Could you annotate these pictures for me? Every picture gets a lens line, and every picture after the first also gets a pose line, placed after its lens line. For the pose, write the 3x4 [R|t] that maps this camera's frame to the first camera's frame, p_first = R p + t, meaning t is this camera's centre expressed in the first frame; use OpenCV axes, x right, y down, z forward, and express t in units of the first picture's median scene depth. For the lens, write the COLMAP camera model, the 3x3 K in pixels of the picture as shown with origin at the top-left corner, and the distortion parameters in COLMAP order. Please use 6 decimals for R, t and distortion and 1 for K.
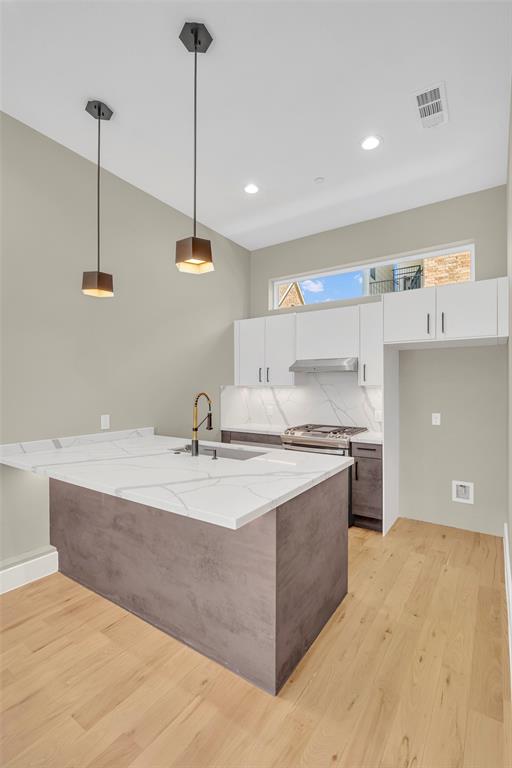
lens RADIAL K [[351.0, 0, 254.9], [0, 351.0, 390.4], [0, 0, 1]] dist [-0.004129, -0.000525]
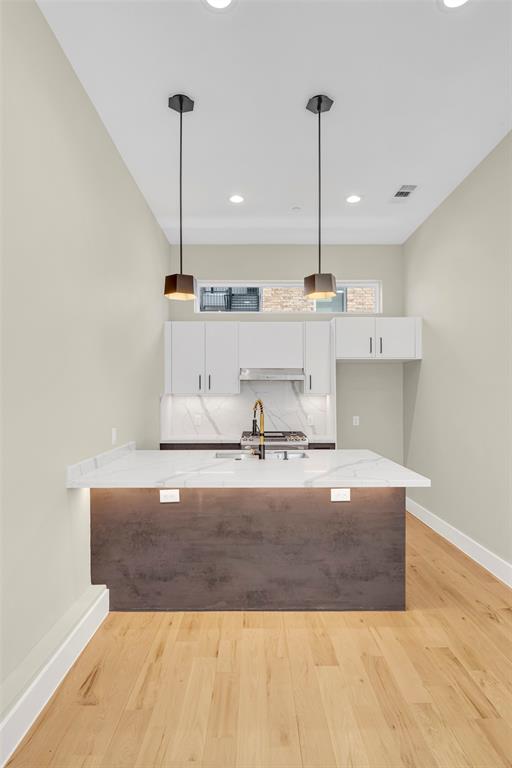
lens RADIAL K [[430.9, 0, 254.2], [0, 430.9, 396.3], [0, 0, 1]] dist [0.002228, 0.000299]
pose [[0.826422, -0.002699, 0.563045, -0.622016], [0.006370, 0.999969, -0.004556, 0.000388], [-0.563016, 0.007352, 0.826414, -0.049370]]
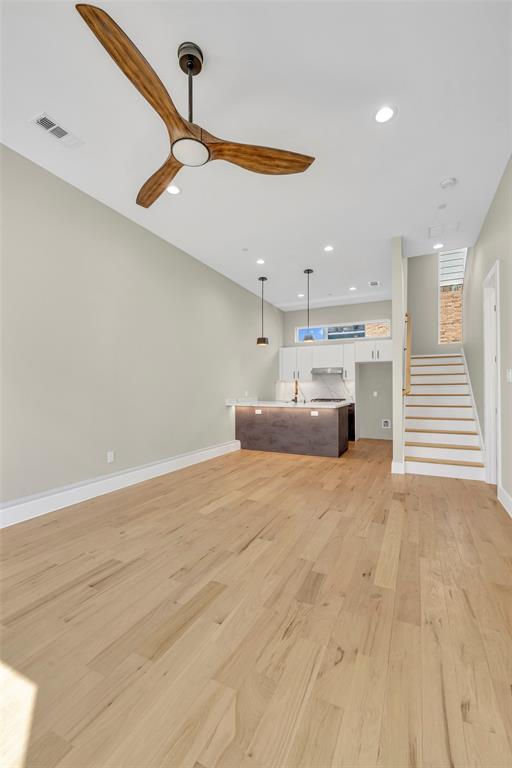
lens RADIAL K [[320.8, 0, 254.3], [0, 320.8, 389.0], [0, 0, 1]] dist [-0.001434, -0.000058]
pose [[0.990969, -0.001622, 0.134078, -0.564775], [0.002936, 0.999950, -0.009603, 0.066451], [-0.134056, 0.009909, 0.990924, -1.003664]]
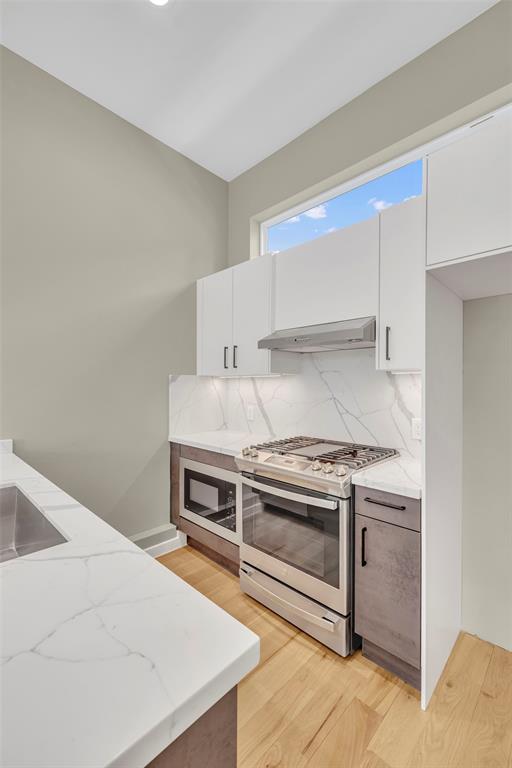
lens RADIAL K [[320.8, 0, 254.3], [0, 320.8, 389.0], [0, 0, 1]] dist [-0.001434, -0.000058]
pose [[0.983591, 0.006031, -0.180312, 0.208540], [-0.006216, 0.999981, -0.000461, 0.016306], [0.180306, 0.001574, 0.983609, 0.516390]]
